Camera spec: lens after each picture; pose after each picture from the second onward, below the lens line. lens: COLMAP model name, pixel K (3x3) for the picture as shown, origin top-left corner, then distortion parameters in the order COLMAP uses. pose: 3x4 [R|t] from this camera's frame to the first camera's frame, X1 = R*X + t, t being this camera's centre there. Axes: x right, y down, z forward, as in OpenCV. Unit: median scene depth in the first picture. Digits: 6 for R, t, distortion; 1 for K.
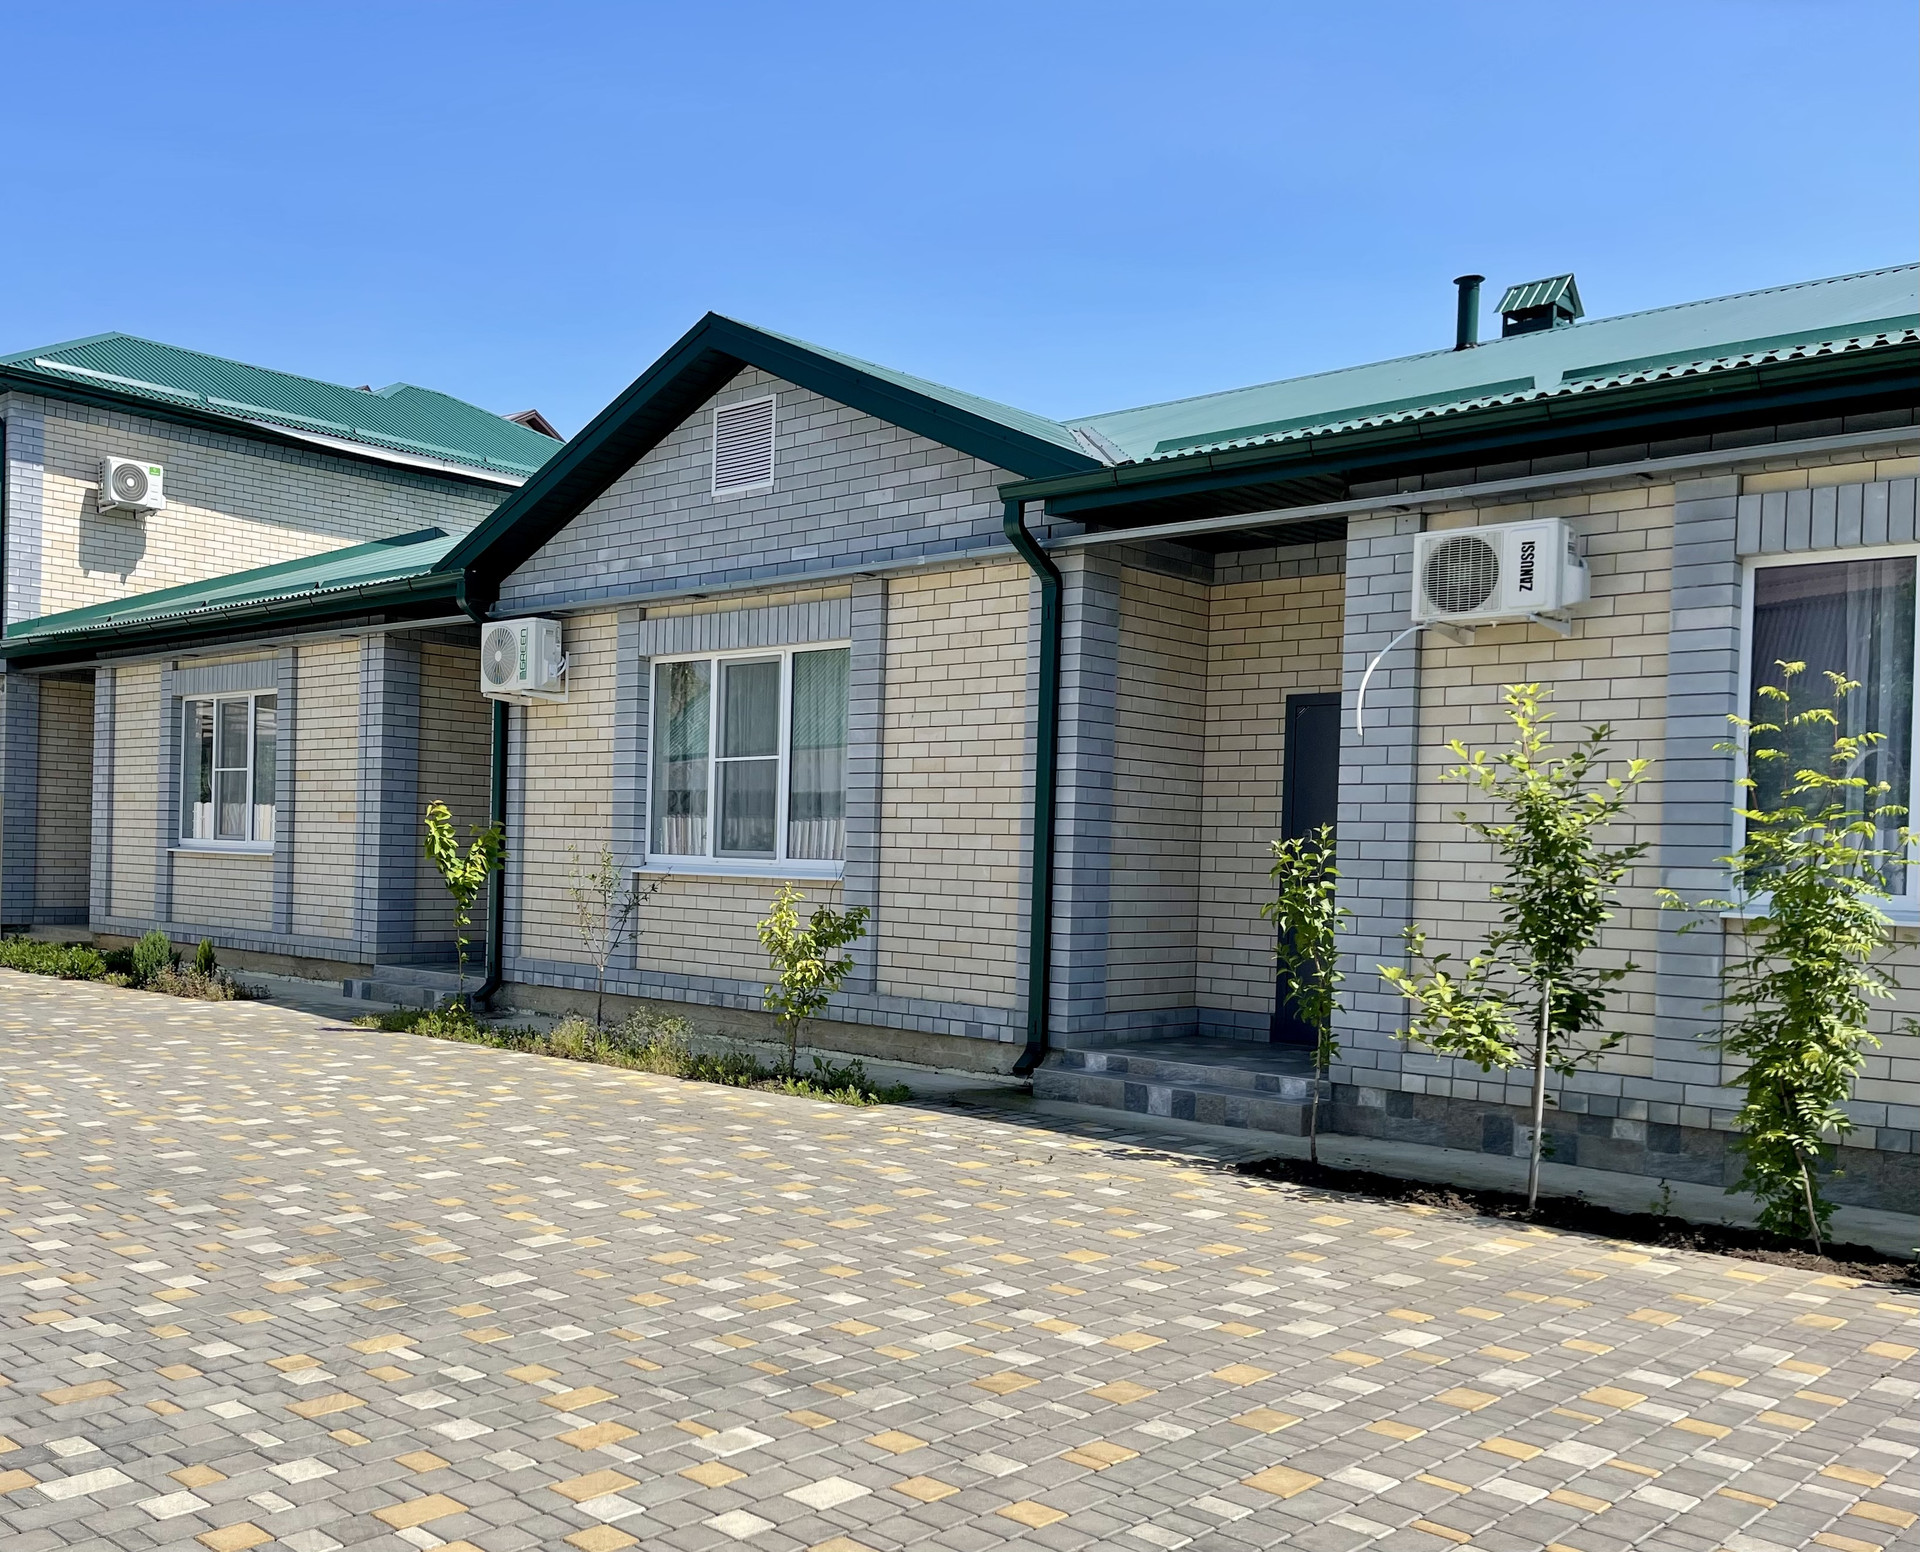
lens RADIAL K [[1765.4, 0, 960.0], [0, 1765.4, 776.0], [0, 0, 1]] dist [0.013213, 0.004625]
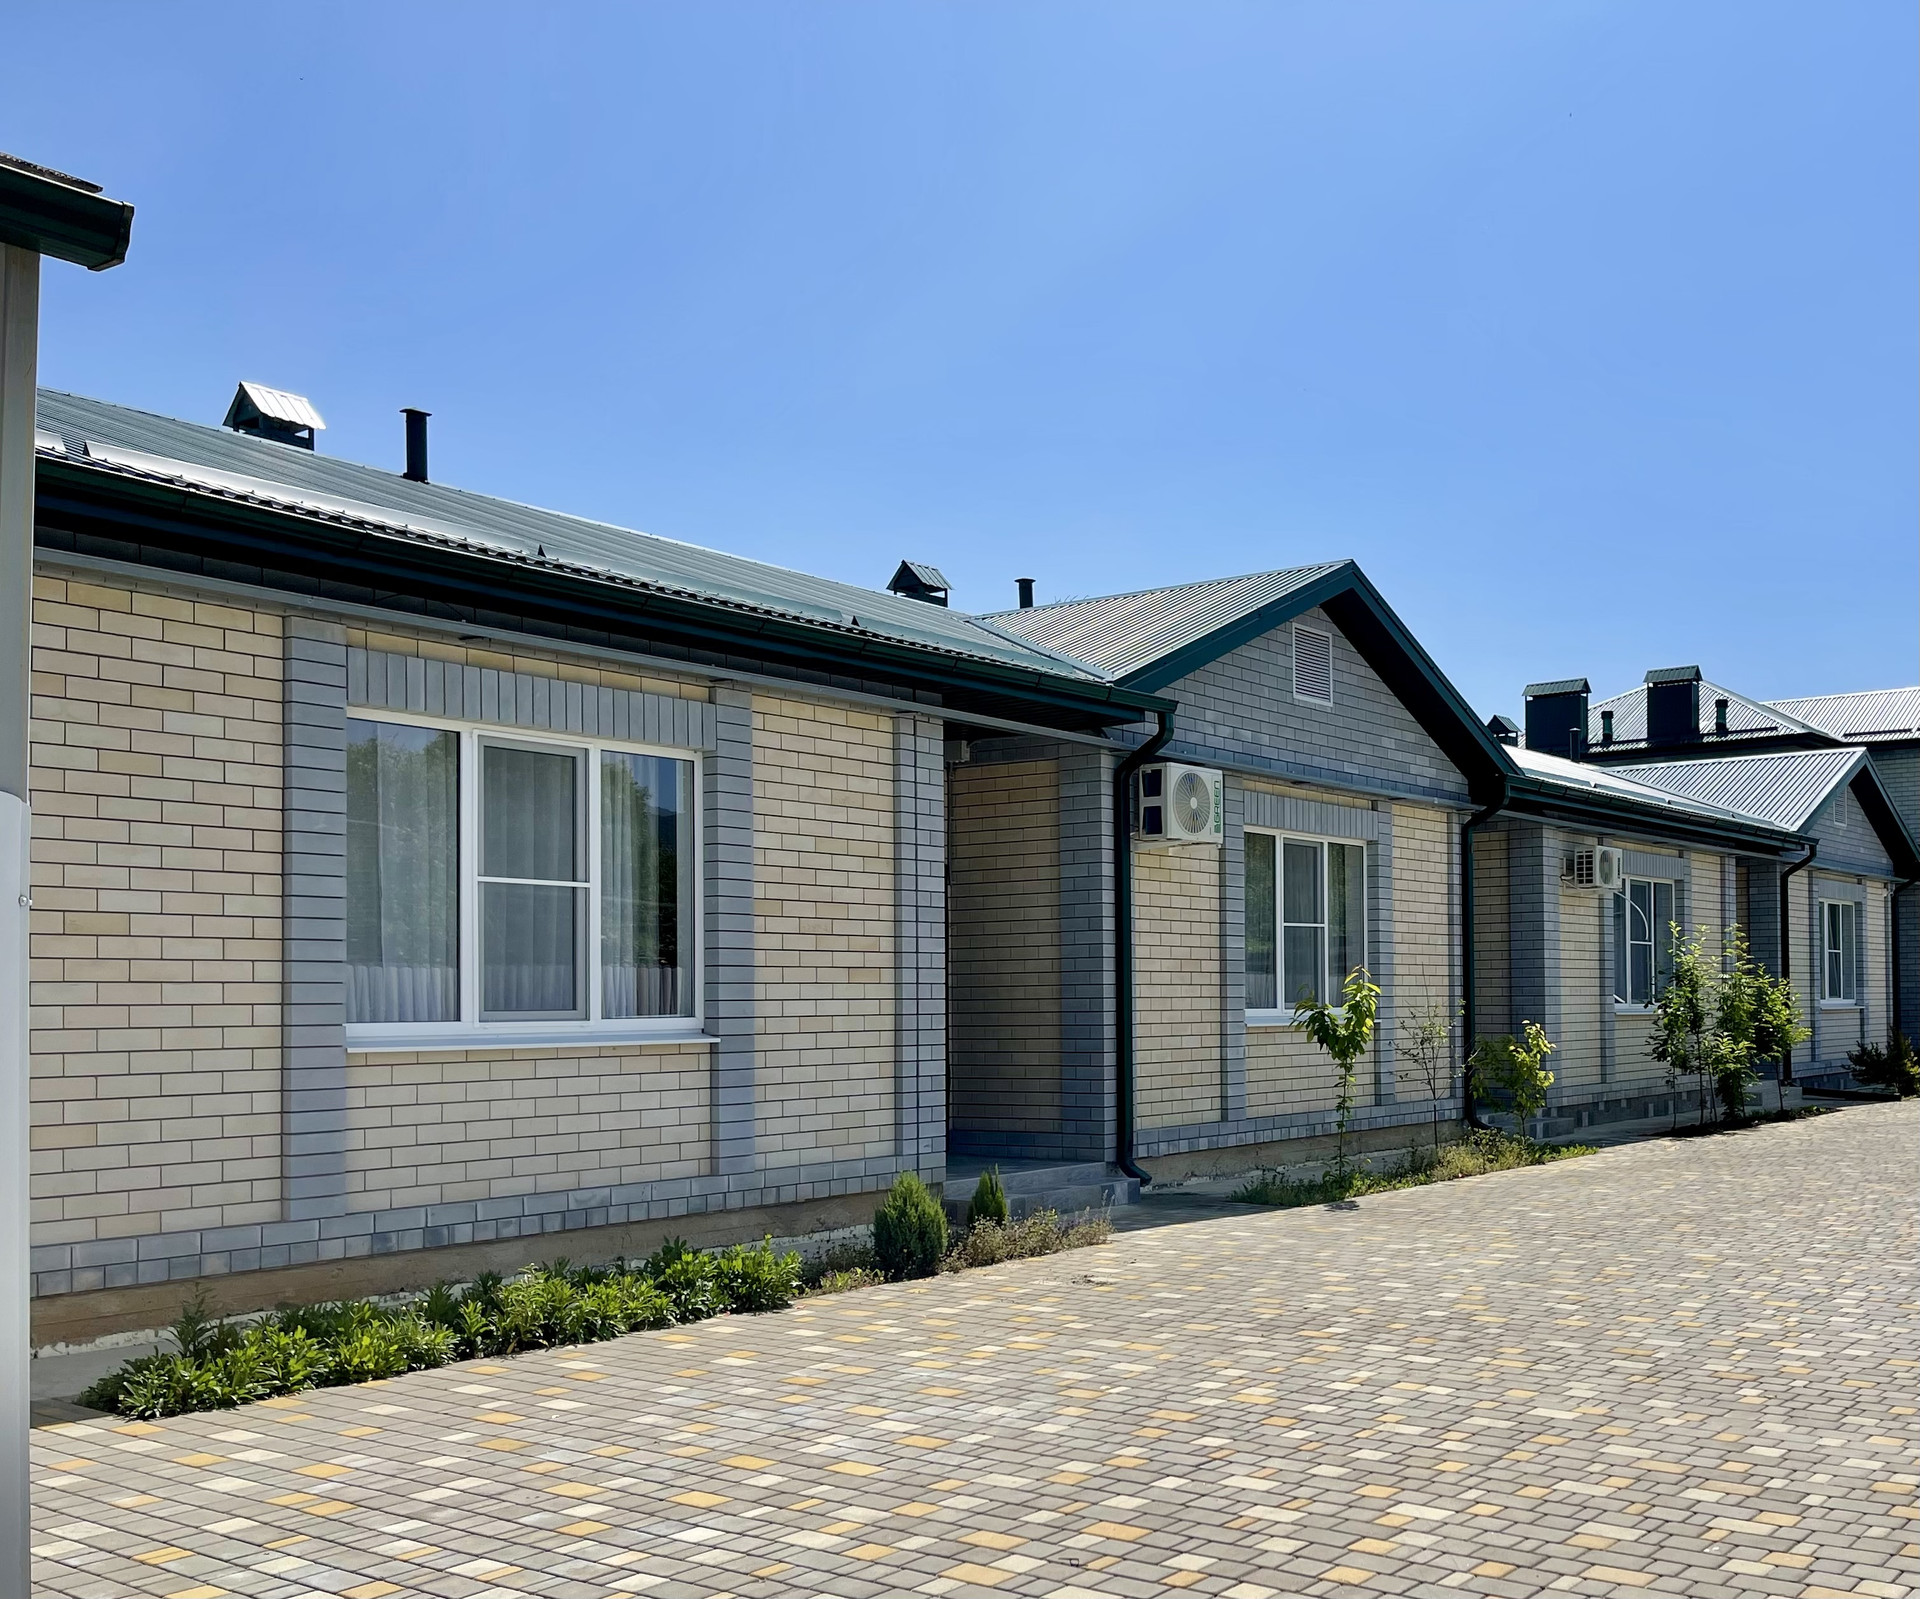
lens RADIAL K [[1971.6, 0, 960.0], [0, 1971.6, 799.5], [0, 0, 1]] dist [-0.000539, -0.003163]
pose [[-0.080148, 0.072582, 0.994137, -1.287639], [-0.040083, 0.996304, -0.075971, 0.014554], [-0.995977, -0.045937, -0.076942, 1.202970]]
